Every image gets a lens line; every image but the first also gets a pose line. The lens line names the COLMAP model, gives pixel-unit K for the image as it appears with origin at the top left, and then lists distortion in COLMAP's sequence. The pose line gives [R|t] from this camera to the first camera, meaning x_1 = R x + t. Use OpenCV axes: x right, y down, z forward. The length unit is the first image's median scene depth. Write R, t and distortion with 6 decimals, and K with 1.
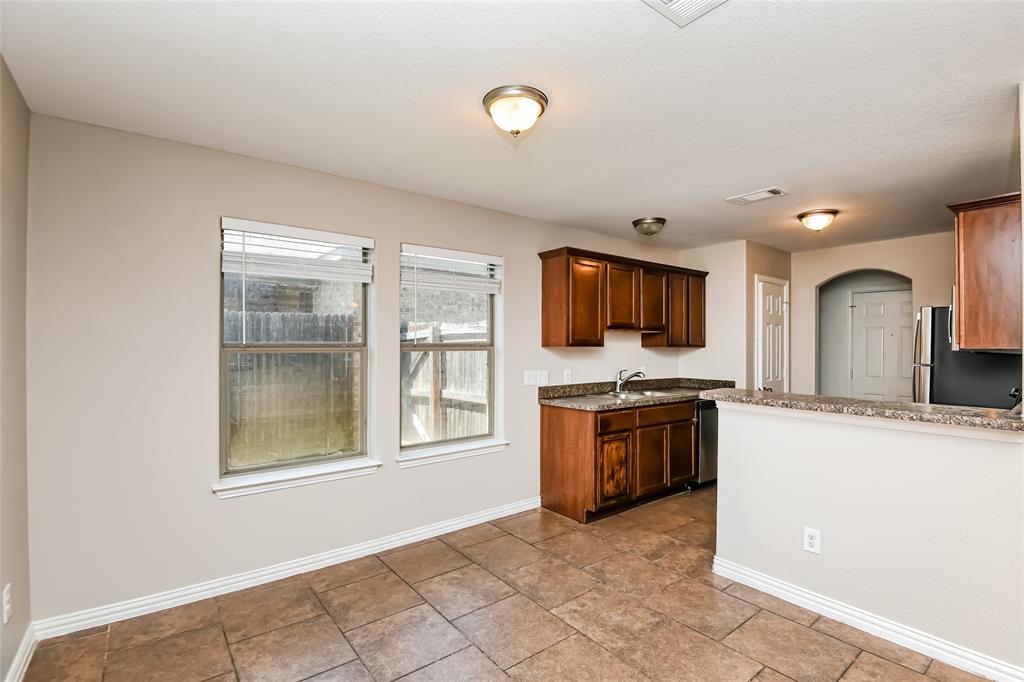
lens RADIAL K [[465.6, 0, 517.1], [0, 465.6, 350.5], [0, 0, 1]] dist [-0.001909, -0.006742]
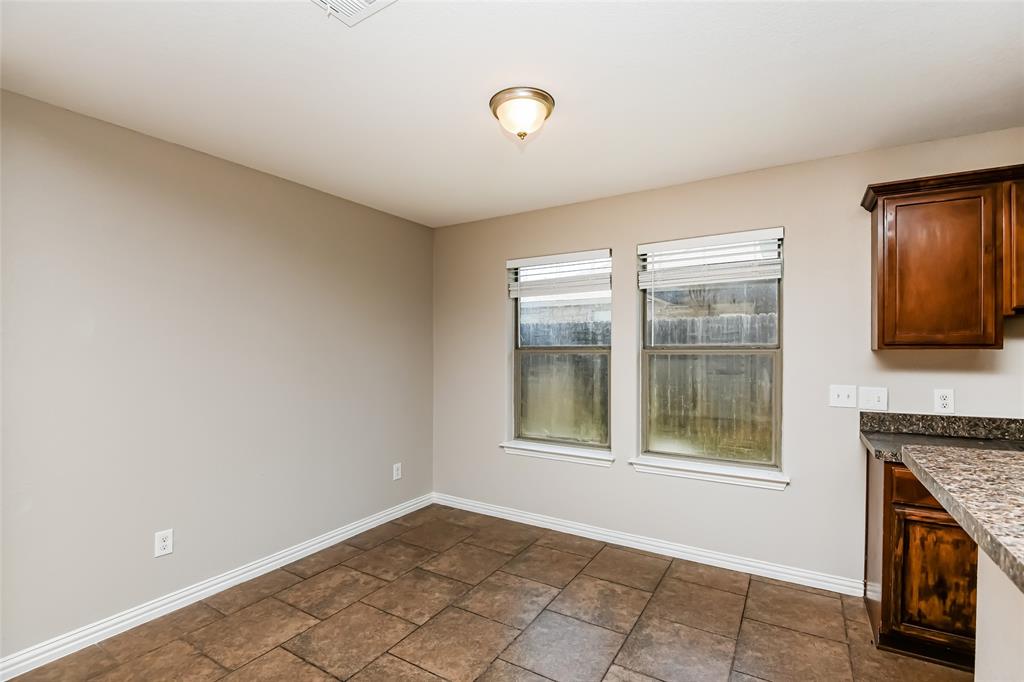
lens RADIAL K [[465.6, 0, 518.9], [0, 465.6, 347.7], [0, 0, 1]] dist [-0.001909, -0.006742]
pose [[0.368111, -0.000144, -0.929782, 0.606863], [-0.009623, 0.999946, -0.003965, -0.005066], [0.929732, 0.010407, 0.368090, 0.408397]]
